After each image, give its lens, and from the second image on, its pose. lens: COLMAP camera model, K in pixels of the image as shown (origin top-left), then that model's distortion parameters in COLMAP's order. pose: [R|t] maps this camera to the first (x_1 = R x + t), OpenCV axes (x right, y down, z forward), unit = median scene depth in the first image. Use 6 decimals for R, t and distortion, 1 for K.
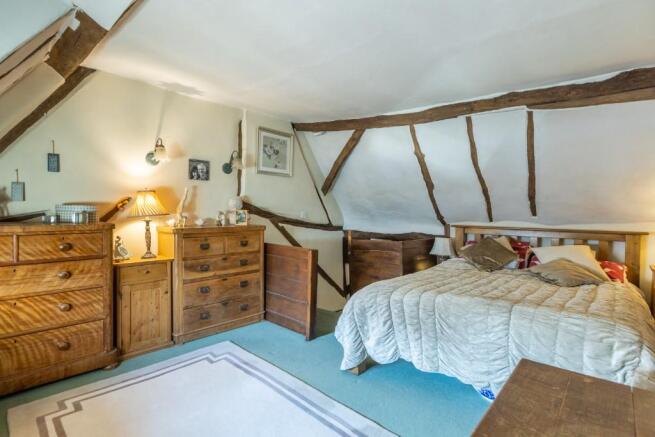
lens RADIAL K [[321.8, 0, 334.0], [0, 321.8, 213.1], [0, 0, 1]] dist [0.005166, -0.003635]
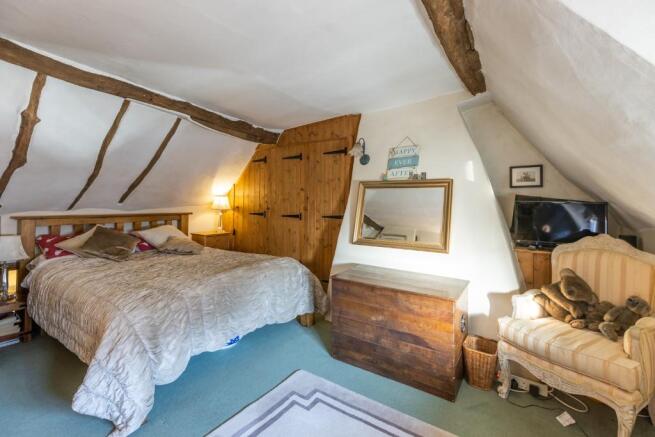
lens RADIAL K [[295.2, 0, 327.1], [0, 295.2, 193.3], [0, 0, 1]] dist [0.004605, -0.000831]
pose [[-0.129541, 0.014435, 0.991469, -0.476259], [-0.010528, 0.999818, -0.015932, -0.015188], [-0.991518, -0.012502, -0.129365, 0.478138]]
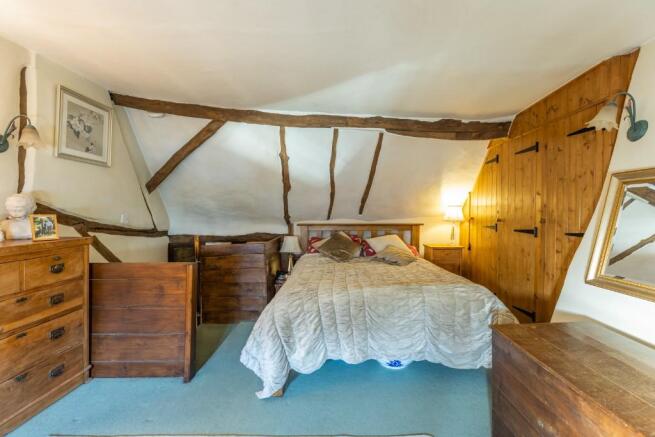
lens RADIAL K [[295.2, 0, 336.5], [0, 295.2, 211.4], [0, 0, 1]] dist [0.004605, -0.000831]
pose [[0.731254, -0.013925, 0.681963, -0.273683], [0.013811, 0.999889, 0.005608, -0.011546], [-0.681965, 0.005317, 0.731365, 0.213330]]
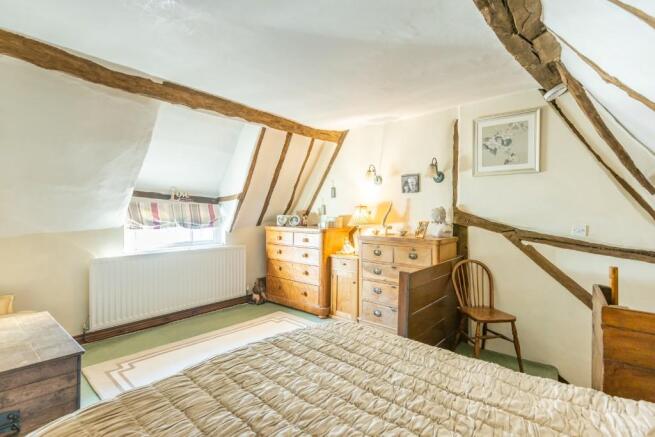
lens RADIAL K [[321.8, 0, 331.0], [0, 321.8, 211.0], [0, 0, 1]] dist [0.005166, -0.003635]
pose [[0.014961, -0.013615, -0.999795, 0.660671], [-0.008857, 0.999866, -0.013748, -0.024834], [0.999849, 0.009061, 0.014838, 0.722375]]
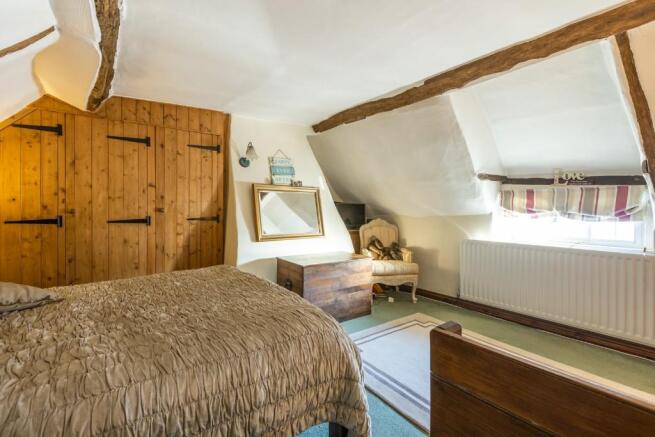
lens RADIAL K [[295.2, 0, 323.2], [0, 295.2, 201.3], [0, 0, 1]] dist [0.004605, -0.000831]
pose [[-0.976091, -0.016147, 0.216760, -0.016417], [-0.020896, 0.999589, -0.019634, 0.006210], [-0.216354, -0.023694, -0.976028, 1.164739]]
